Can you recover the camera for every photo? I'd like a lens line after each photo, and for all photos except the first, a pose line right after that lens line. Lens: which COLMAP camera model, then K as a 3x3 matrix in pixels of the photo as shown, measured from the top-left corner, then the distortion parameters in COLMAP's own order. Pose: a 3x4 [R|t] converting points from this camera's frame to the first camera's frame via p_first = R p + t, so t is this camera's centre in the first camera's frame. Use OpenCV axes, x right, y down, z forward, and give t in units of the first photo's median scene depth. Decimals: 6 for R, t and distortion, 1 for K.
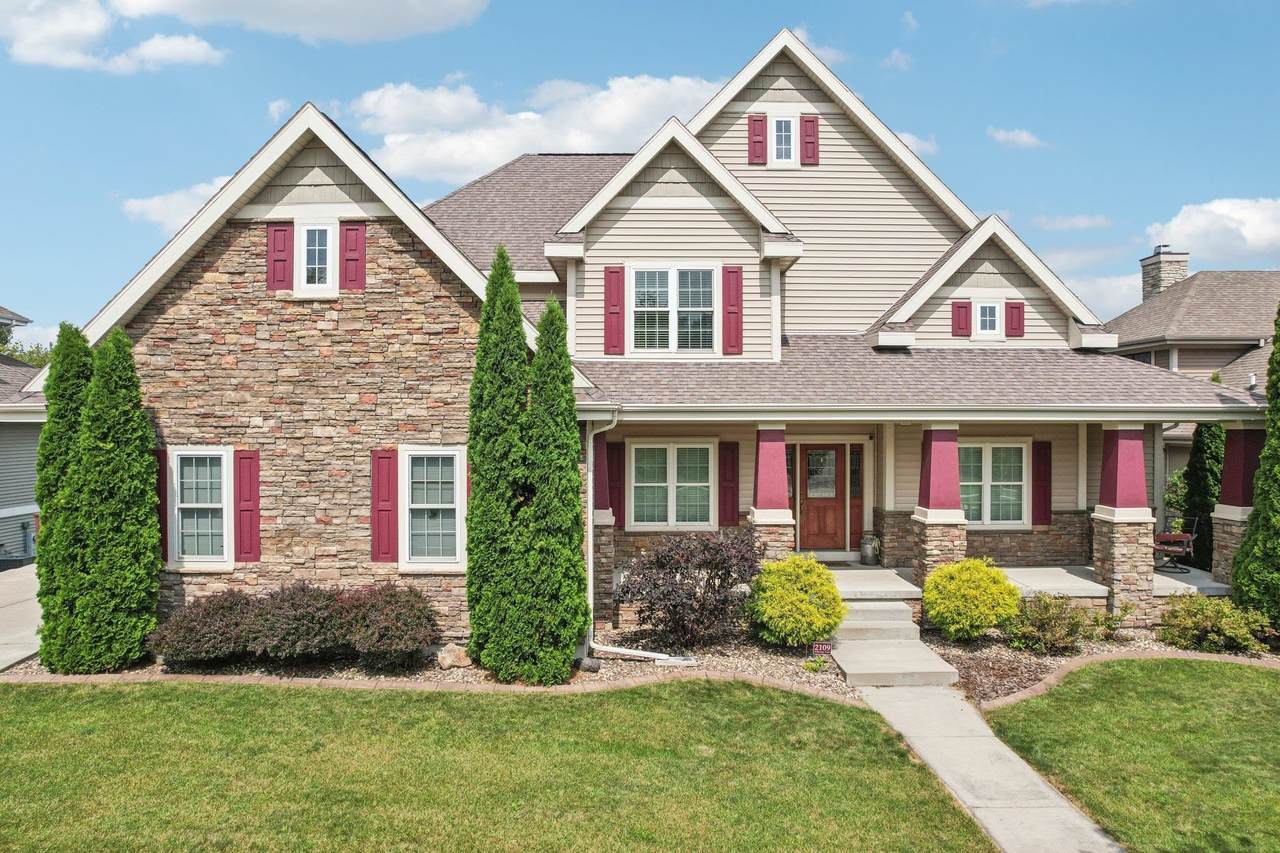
lens RADIAL K [[811.8, 0, 638.7], [0, 811.8, 449.4], [0, 0, 1]] dist [-0.067095, 0.054258]
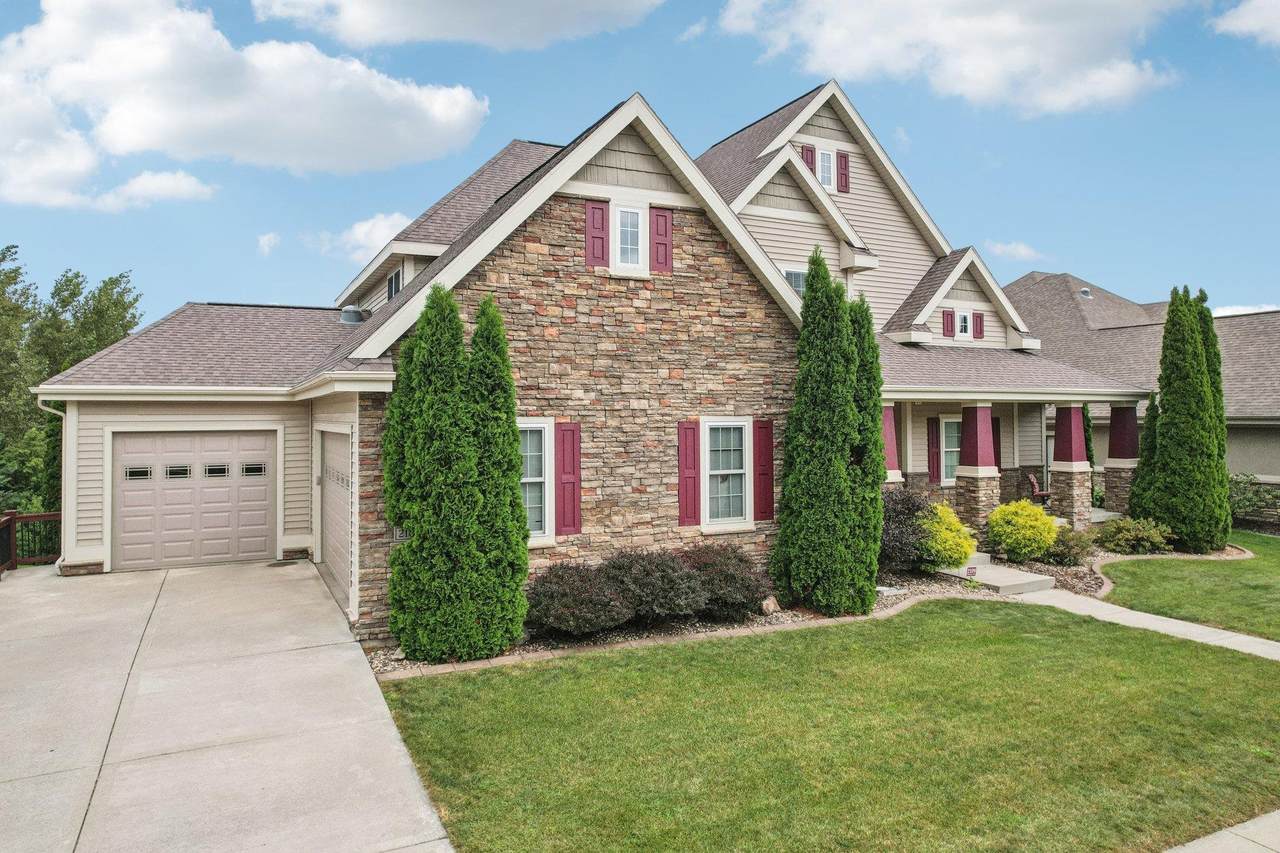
lens RADIAL K [[827.8, 0, 640.0], [0, 827.8, 426.5], [0, 0, 1]] dist [-0.036032, 0.001782]
pose [[0.897897, -0.009373, 0.440105, -0.862583], [0.020271, 0.999593, -0.020068, 0.028271], [-0.439738, 0.026940, 0.897722, 0.032360]]
